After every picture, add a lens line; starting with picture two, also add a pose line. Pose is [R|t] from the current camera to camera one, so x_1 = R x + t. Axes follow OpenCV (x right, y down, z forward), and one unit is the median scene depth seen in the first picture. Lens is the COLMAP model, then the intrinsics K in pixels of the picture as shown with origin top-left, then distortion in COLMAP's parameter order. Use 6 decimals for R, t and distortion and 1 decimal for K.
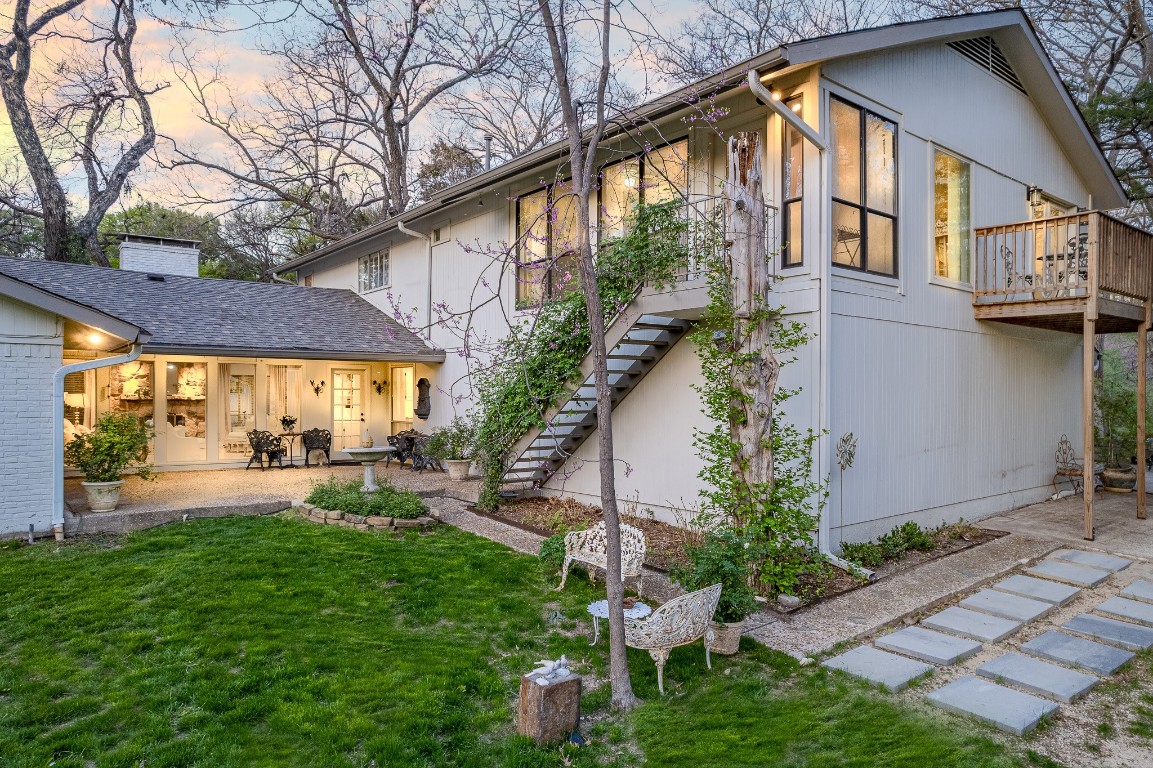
lens RADIAL K [[695.9, 0, 576.5], [0, 695.9, 384.0], [0, 0, 1]] dist [-0.029105, 0.004382]
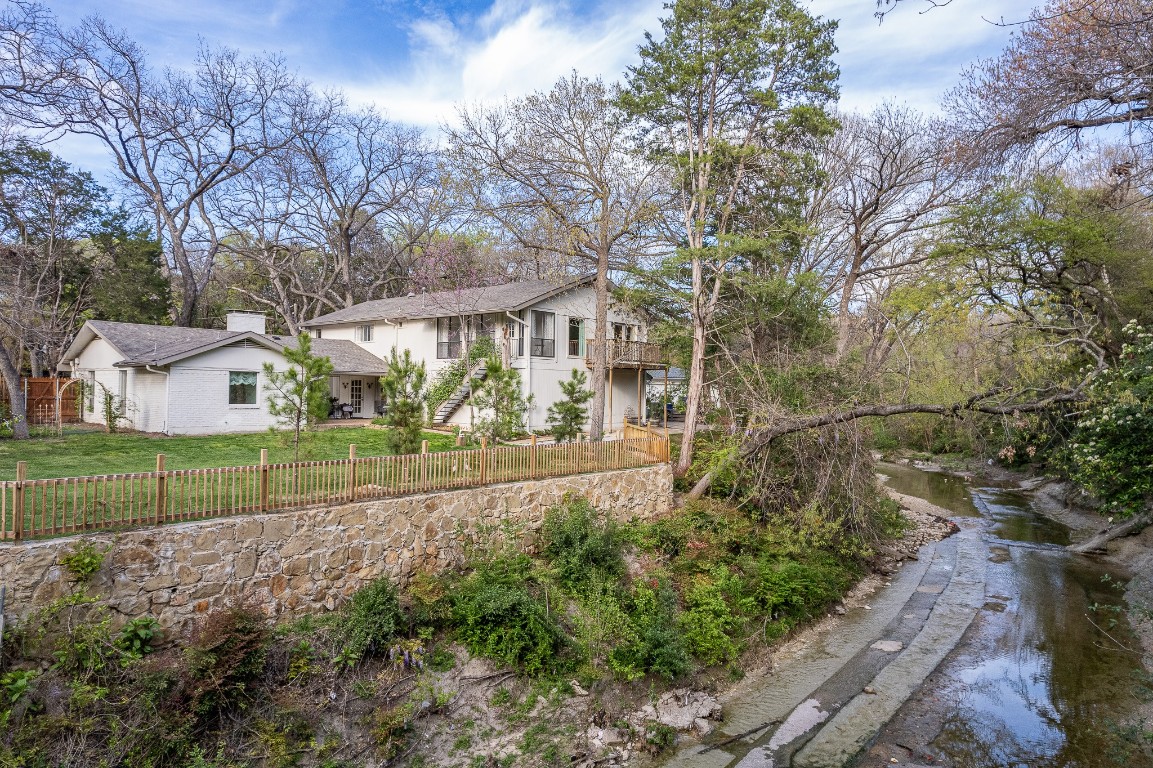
lens RADIAL K [[695.9, 0, 576.5], [0, 695.9, 384.0], [0, 0, 1]] dist [-0.029105, 0.004382]
pose [[0.977398, 0.008461, 0.211237, -0.145945], [-0.006425, 0.999926, -0.010323, 0.017211], [-0.211309, 0.008733, 0.977380, -2.151597]]
